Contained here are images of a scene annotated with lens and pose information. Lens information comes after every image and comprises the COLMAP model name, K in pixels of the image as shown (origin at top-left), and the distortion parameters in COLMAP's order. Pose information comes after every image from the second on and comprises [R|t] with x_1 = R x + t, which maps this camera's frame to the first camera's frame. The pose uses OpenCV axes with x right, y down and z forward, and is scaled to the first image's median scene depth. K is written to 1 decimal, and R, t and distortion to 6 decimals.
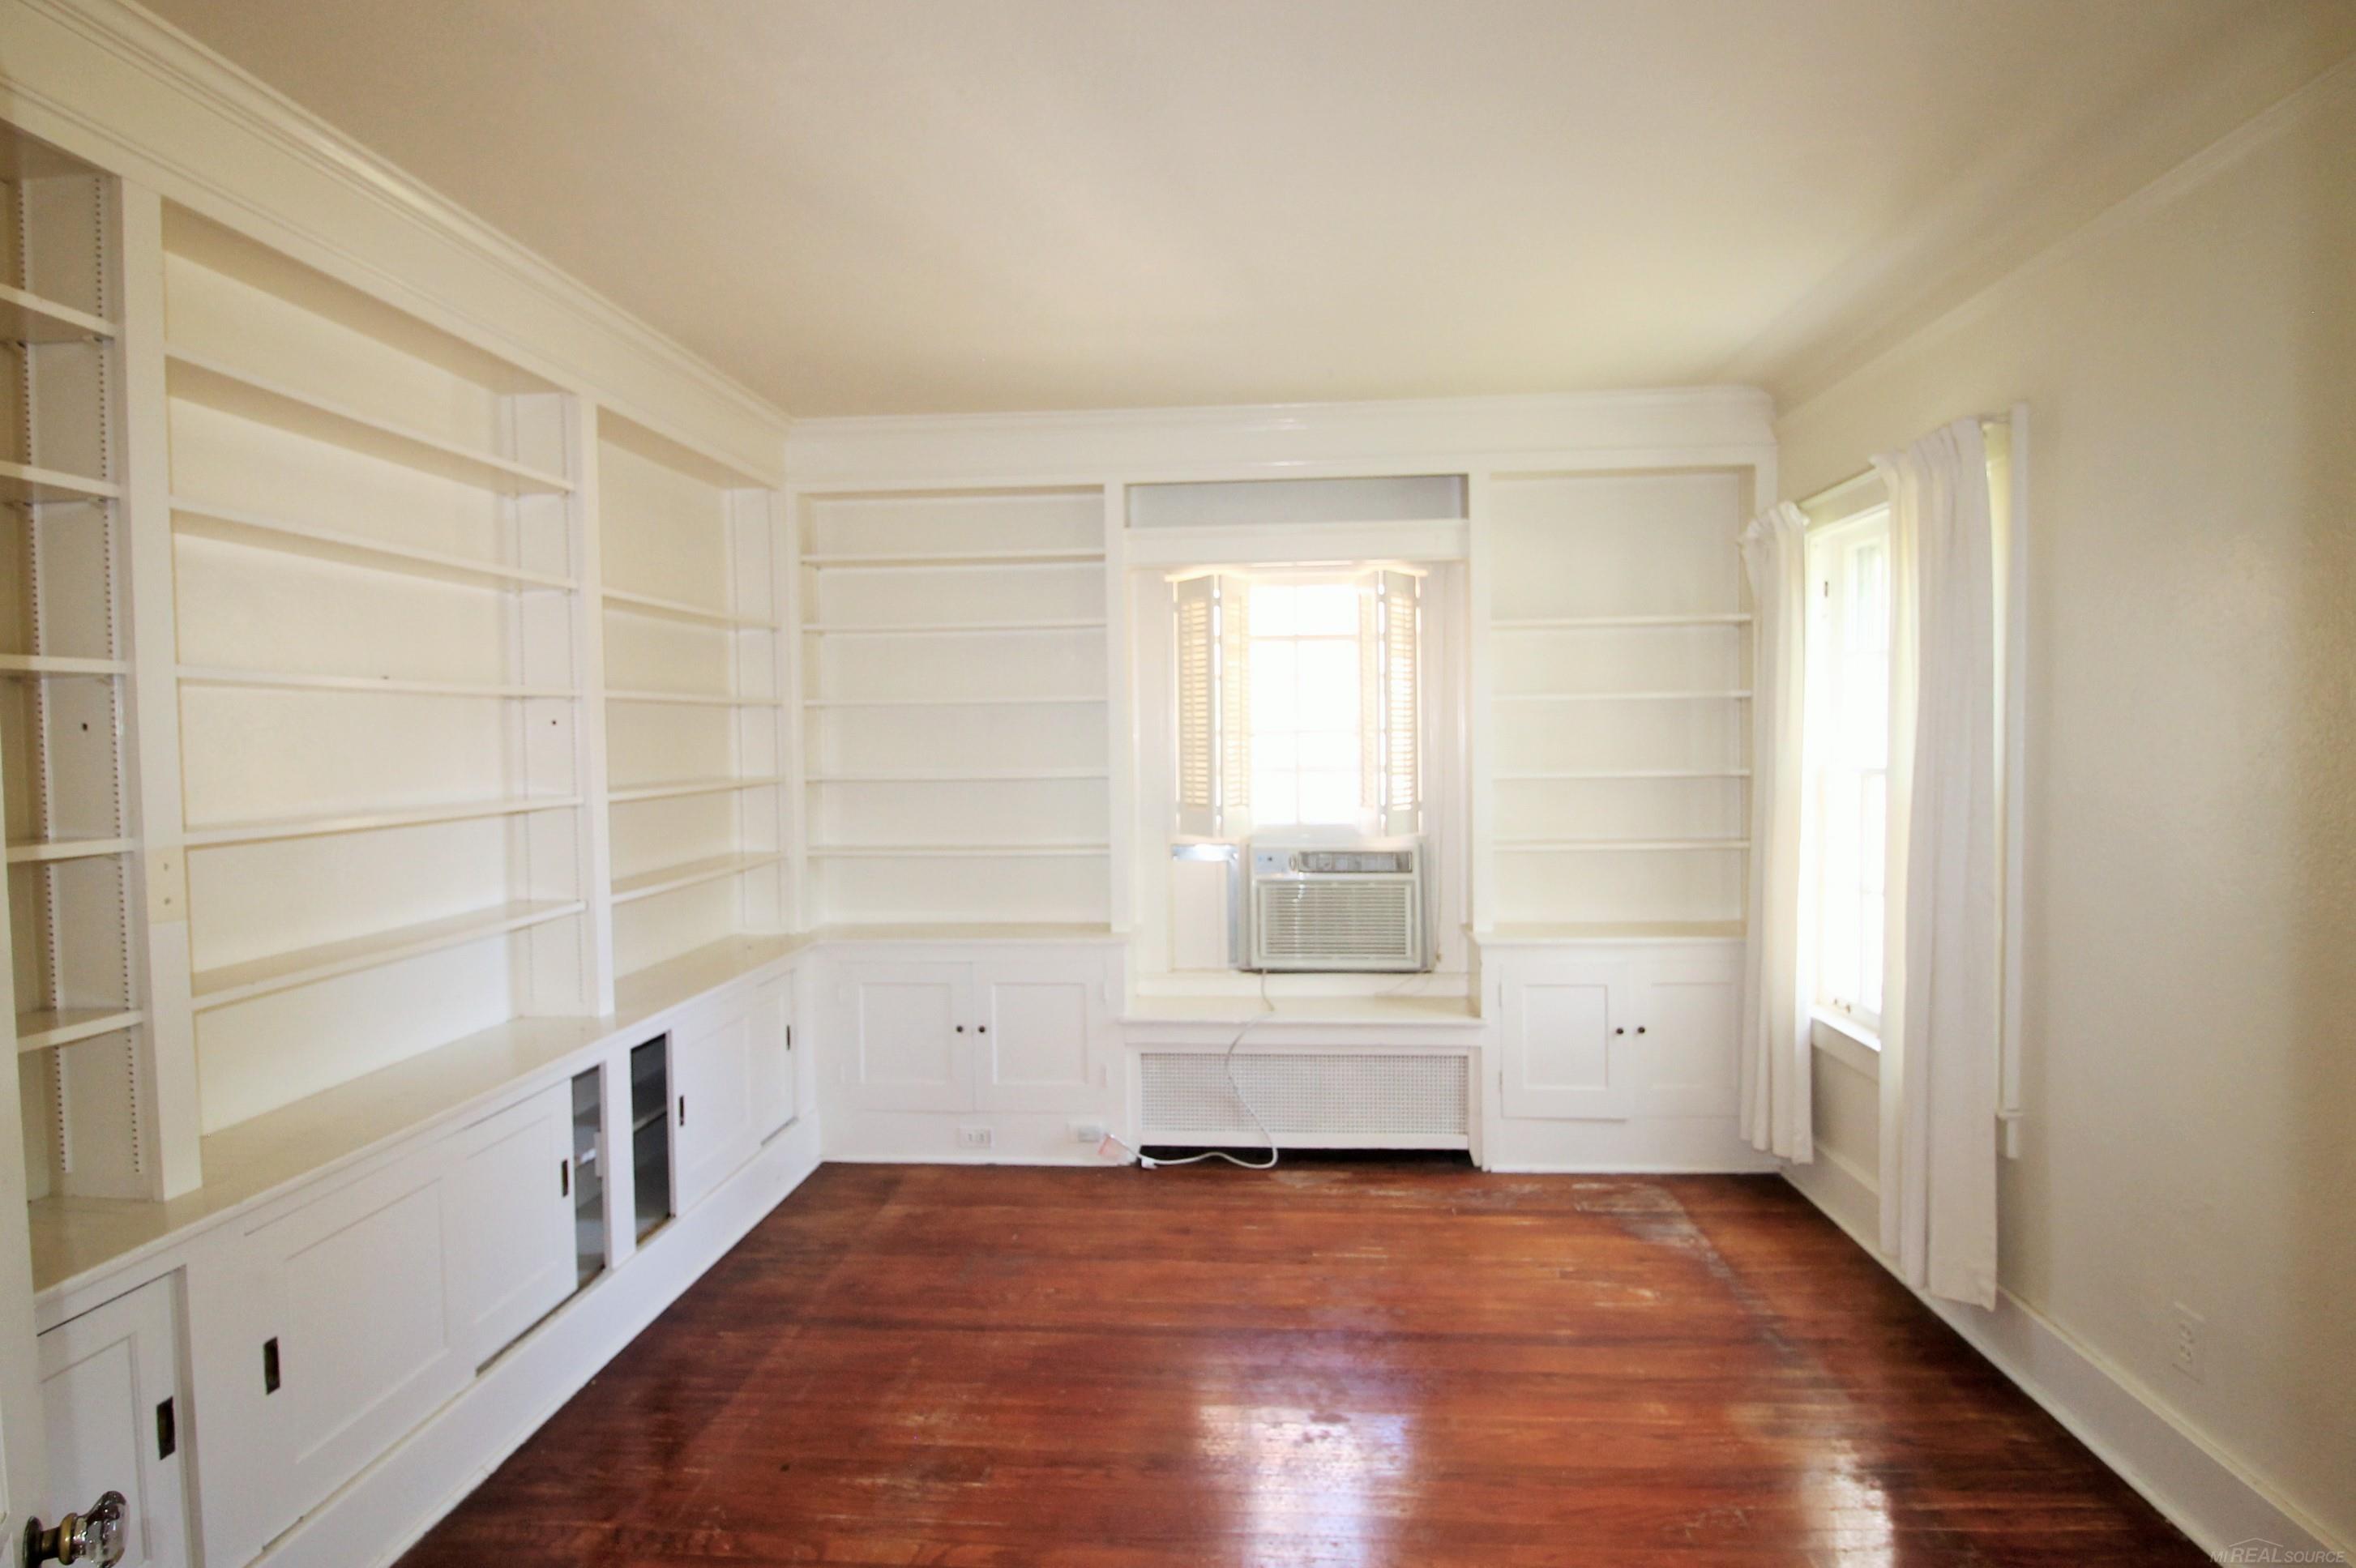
lens RADIAL K [[1137.0, 0, 1178.0], [0, 1137.0, 784.0], [0, 0, 1]] dist [0.000806, -0.015587]
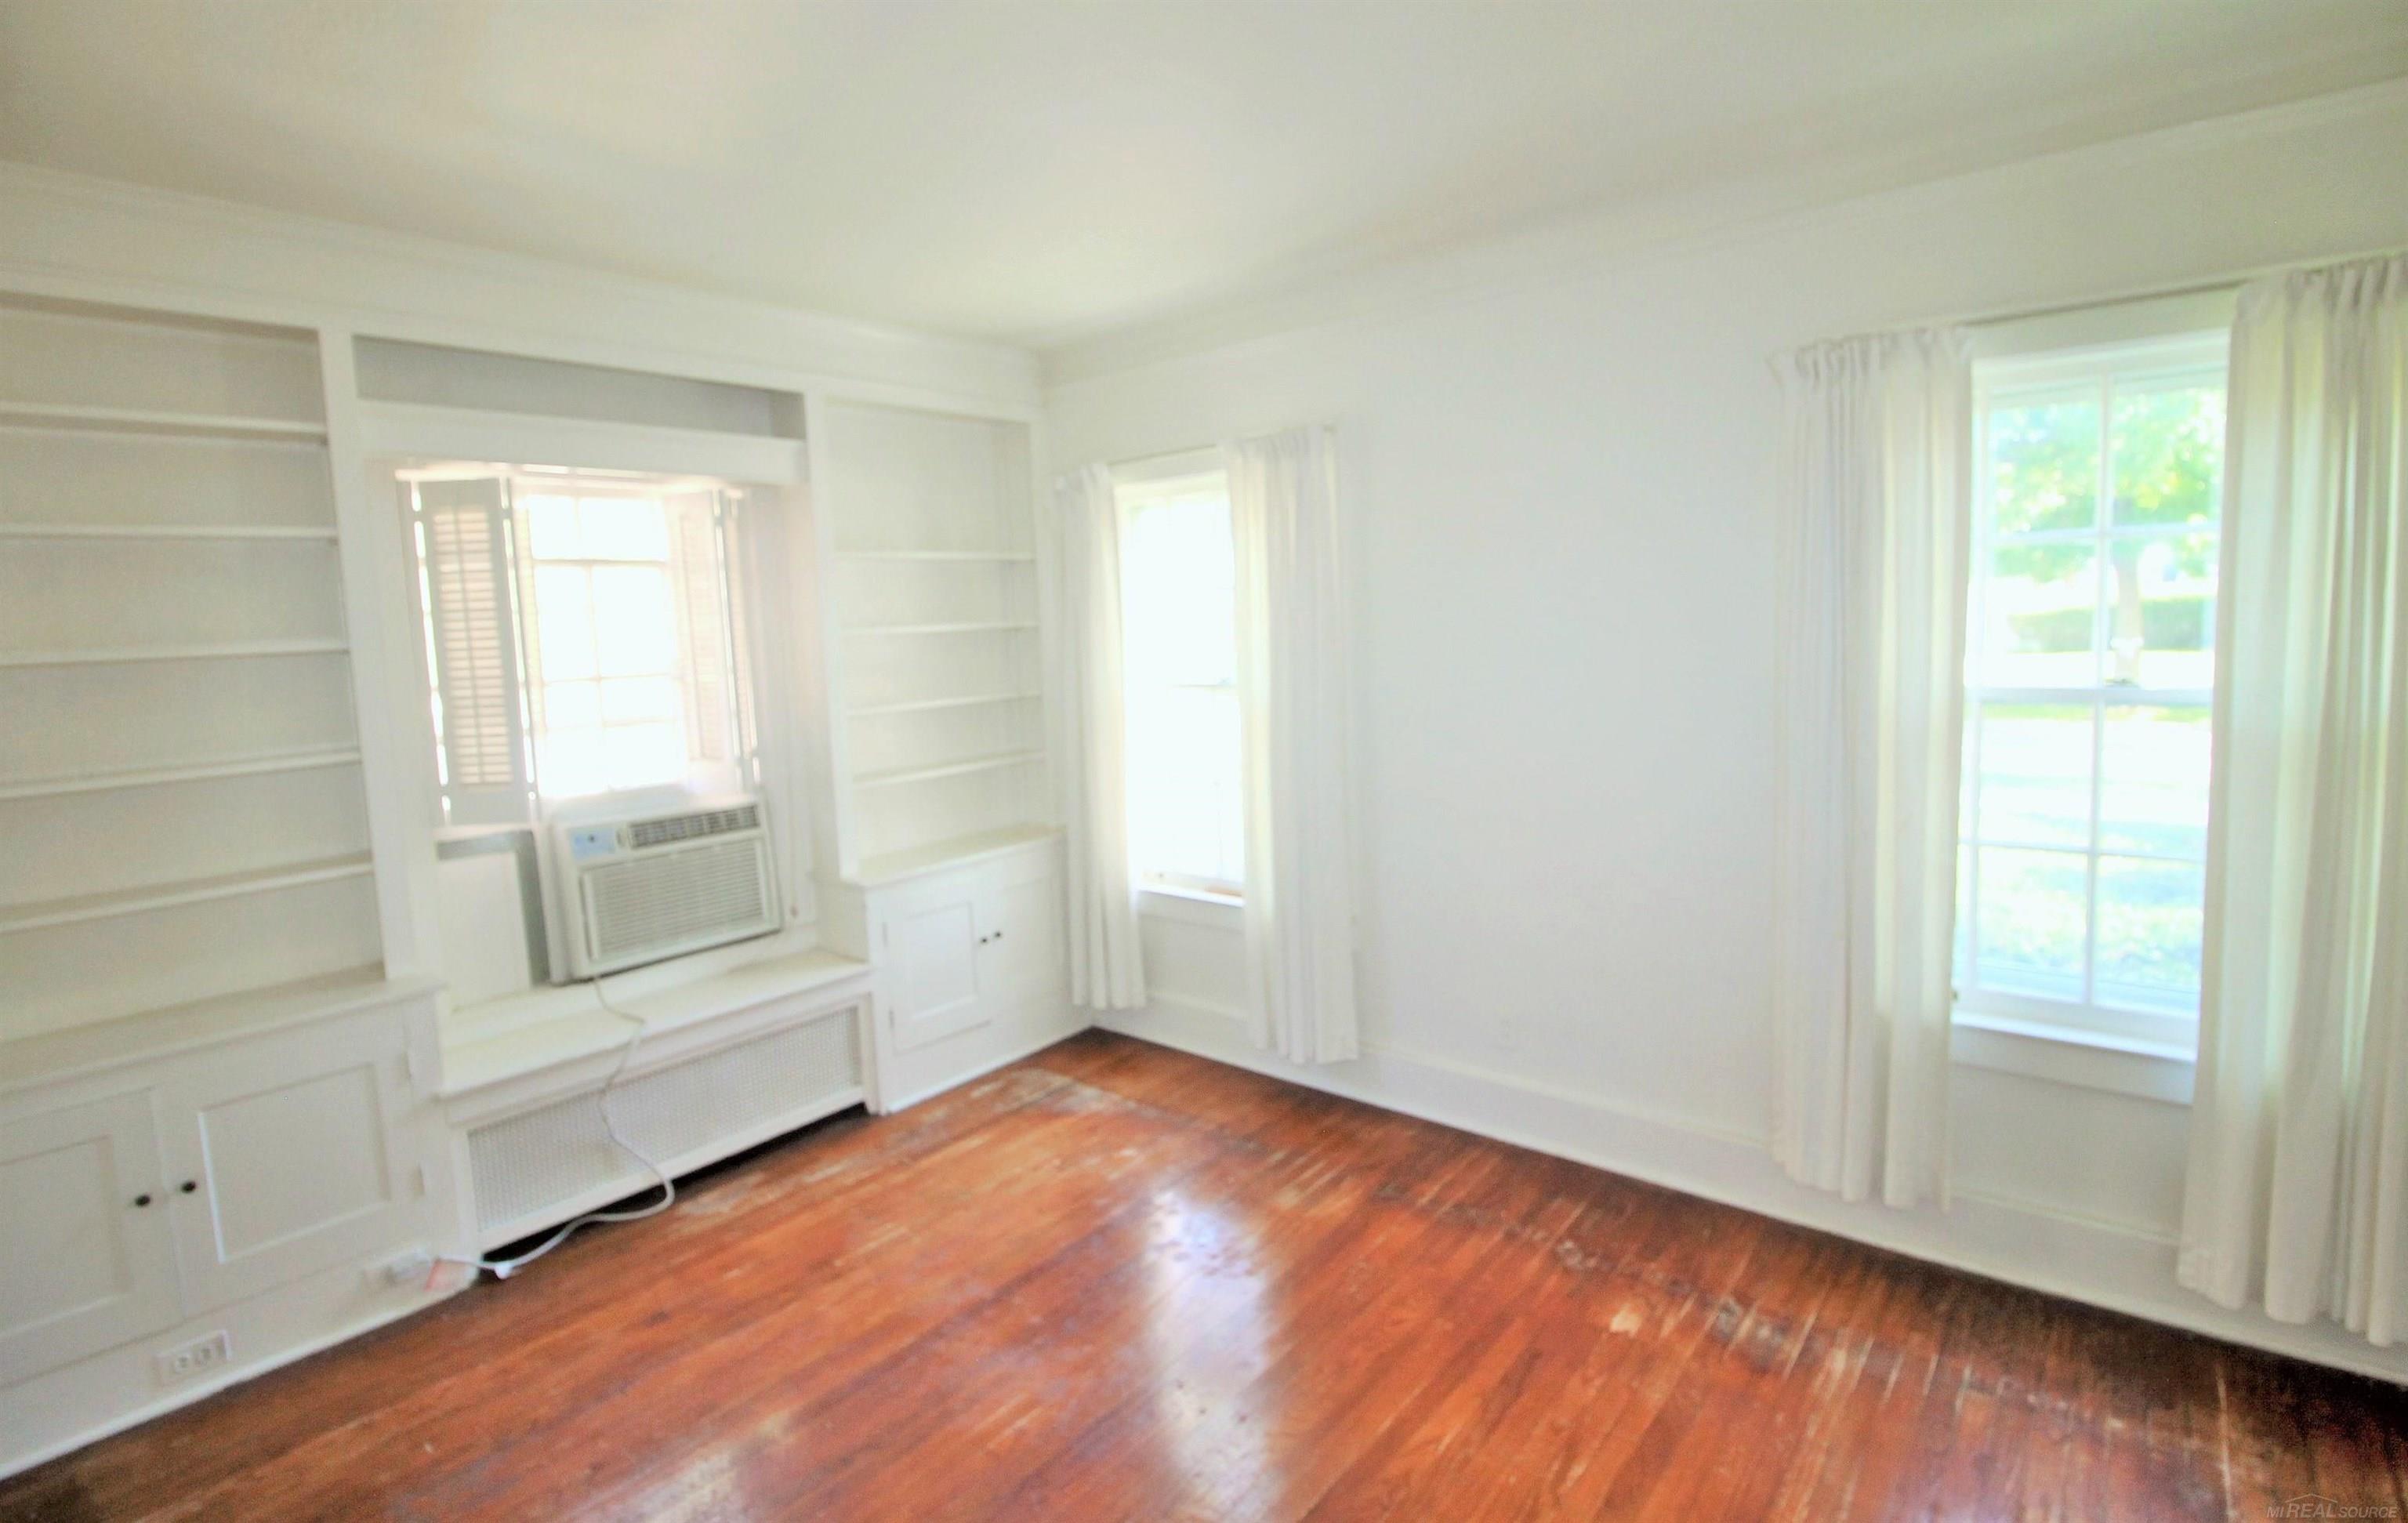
lens RADIAL K [[1117.1, 0, 1204.8], [0, 1117.1, 722.2], [0, 0, 1]] dist [0.000161, -0.011748]
pose [[0.593016, -0.086401, 0.800542, -0.307328], [0.071972, 0.995934, 0.054175, -0.029410], [-0.801968, 0.025490, 0.596824, 0.192748]]
